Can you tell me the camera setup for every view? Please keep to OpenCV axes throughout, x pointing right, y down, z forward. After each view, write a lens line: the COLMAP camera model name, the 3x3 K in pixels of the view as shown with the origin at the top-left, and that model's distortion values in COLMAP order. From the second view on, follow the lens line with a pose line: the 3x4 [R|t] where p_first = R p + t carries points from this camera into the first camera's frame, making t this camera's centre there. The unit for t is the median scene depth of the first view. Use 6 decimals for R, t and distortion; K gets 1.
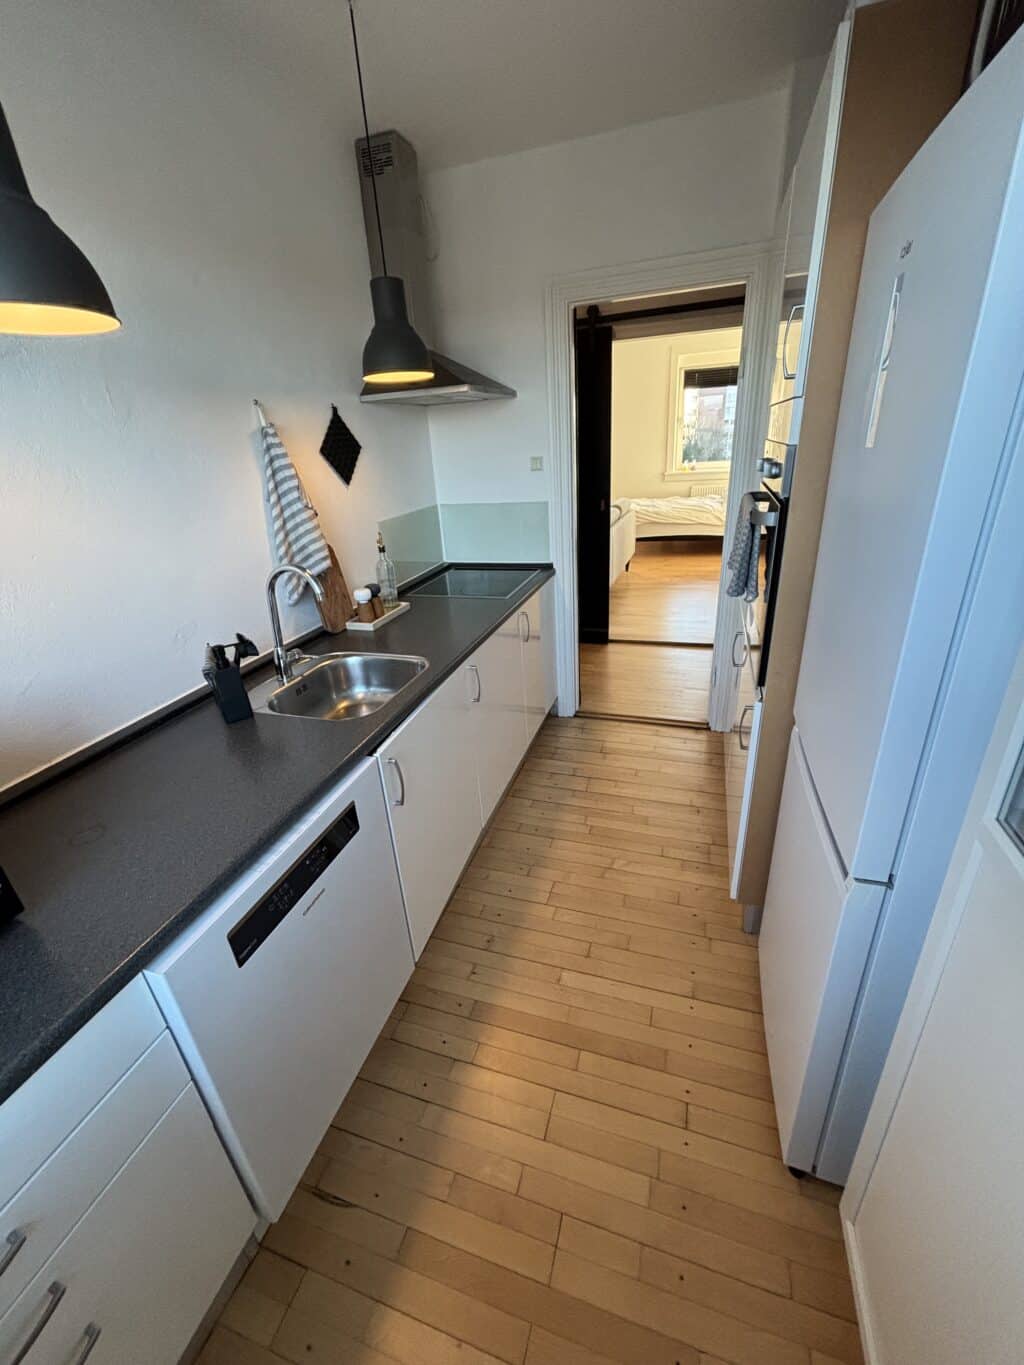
lens RADIAL K [[553.1, 0, 520.1], [0, 553.1, 687.0], [0, 0, 1]] dist [0.036515, -0.000040]
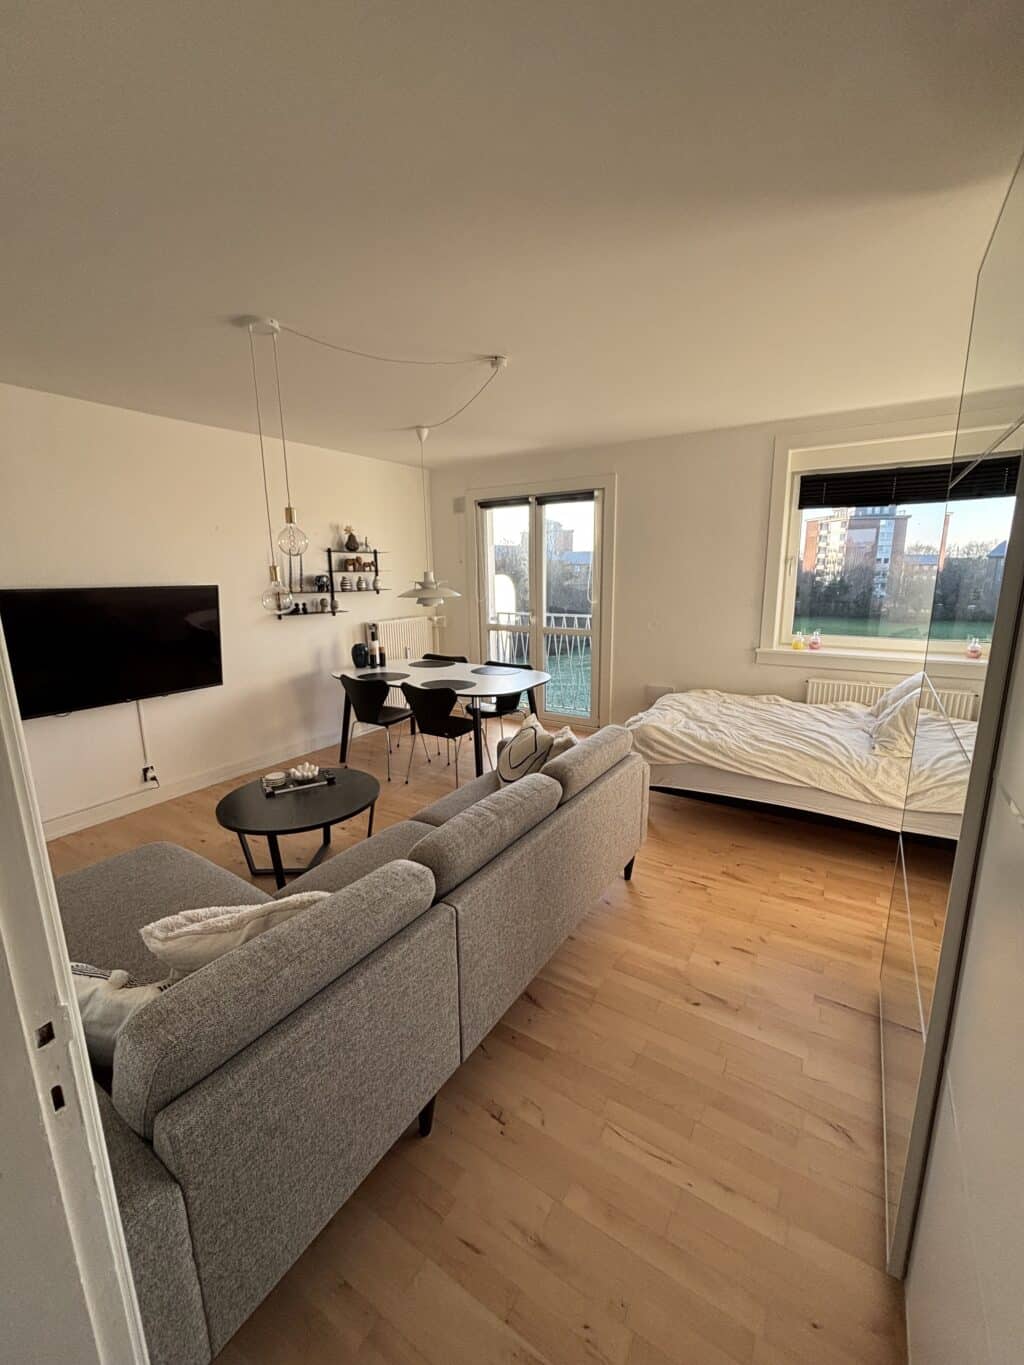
lens RADIAL K [[553.1, 0, 520.1], [0, 553.1, 687.0], [0, 0, 1]] dist [0.036515, -0.000040]
pose [[0.971693, 0.093381, -0.217007, 0.191677], [-0.134738, 0.973578, -0.184370, -0.265116], [0.194056, 0.208390, 0.958601, 0.541356]]
